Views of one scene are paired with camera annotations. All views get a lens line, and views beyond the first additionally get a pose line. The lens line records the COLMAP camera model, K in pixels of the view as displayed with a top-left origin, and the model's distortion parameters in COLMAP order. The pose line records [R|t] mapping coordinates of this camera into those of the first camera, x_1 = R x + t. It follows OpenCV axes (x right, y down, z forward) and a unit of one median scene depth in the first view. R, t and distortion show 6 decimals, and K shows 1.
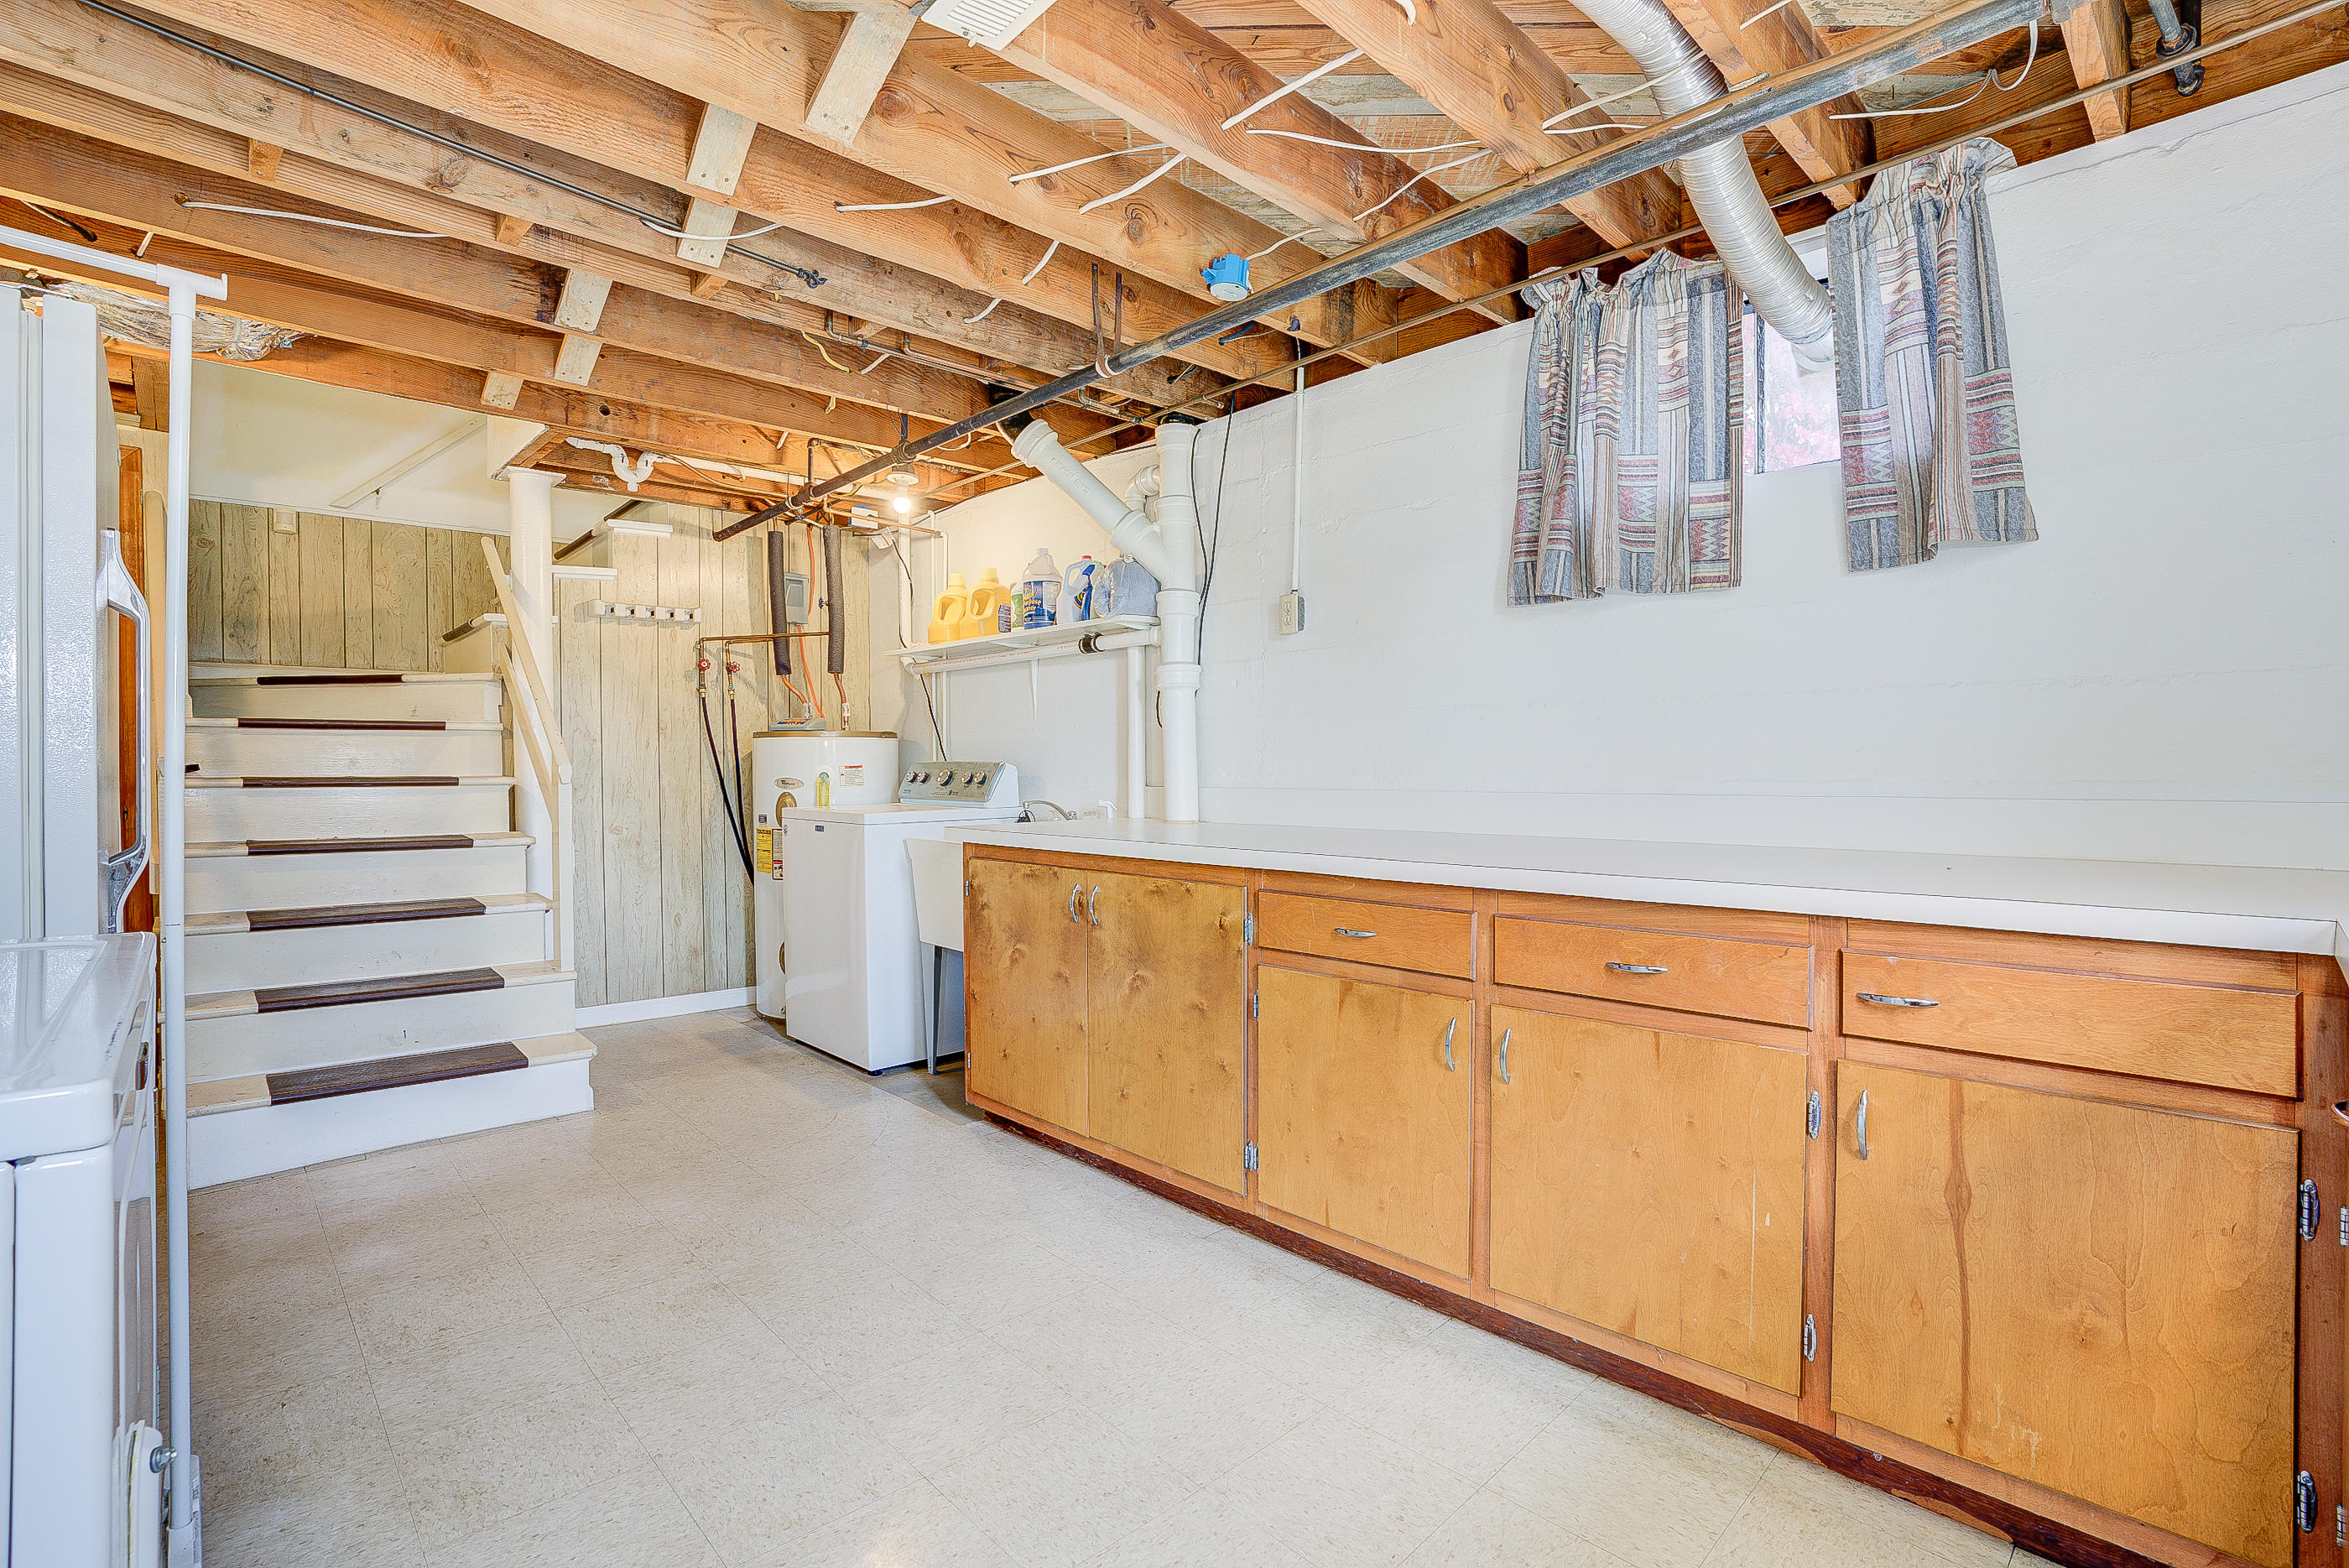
lens RADIAL K [[1082.5, 0, 1186.5], [0, 1082.5, 778.6], [0, 0, 1]] dist [-0.064848, 0.020094]
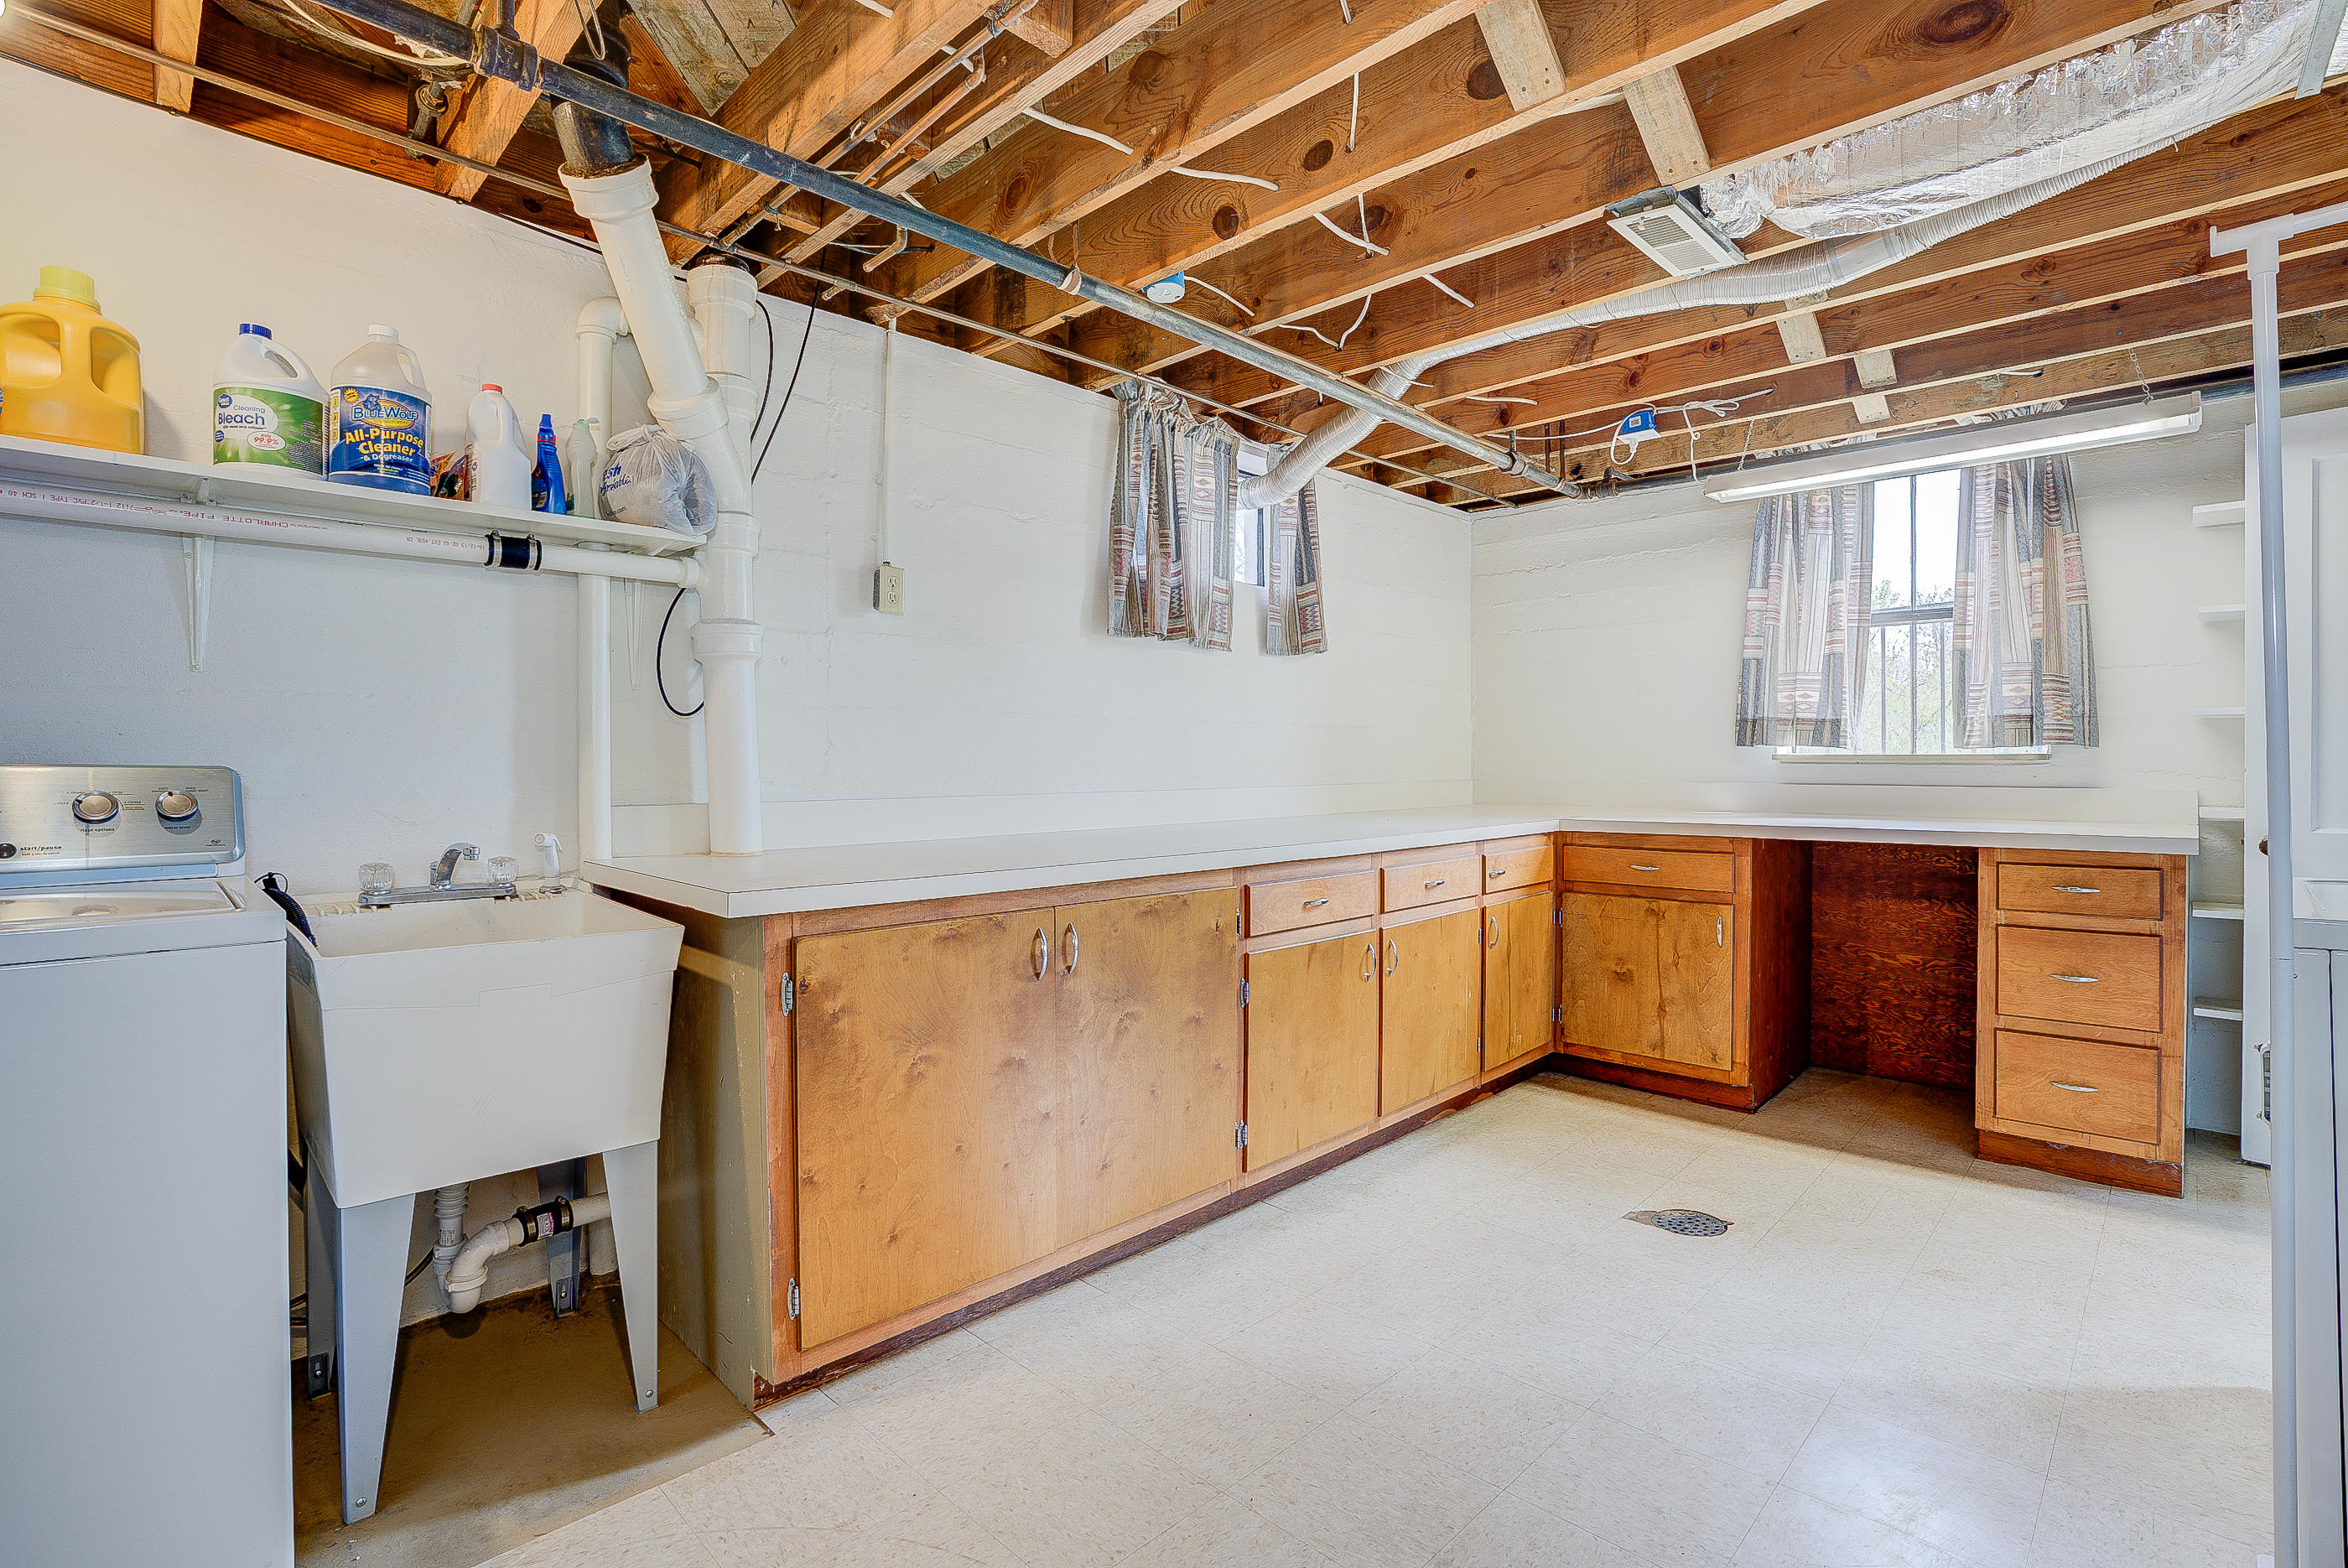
lens RADIAL K [[1082.0, 0, 1184.6], [0, 1082.0, 768.7], [0, 0, 1]] dist [-0.064848, 0.020094]
pose [[-0.022704, -0.003511, 0.999736, -0.963411], [0.014113, 0.999893, 0.003832, -0.018194], [-0.999643, 0.014196, -0.022652, 1.028602]]
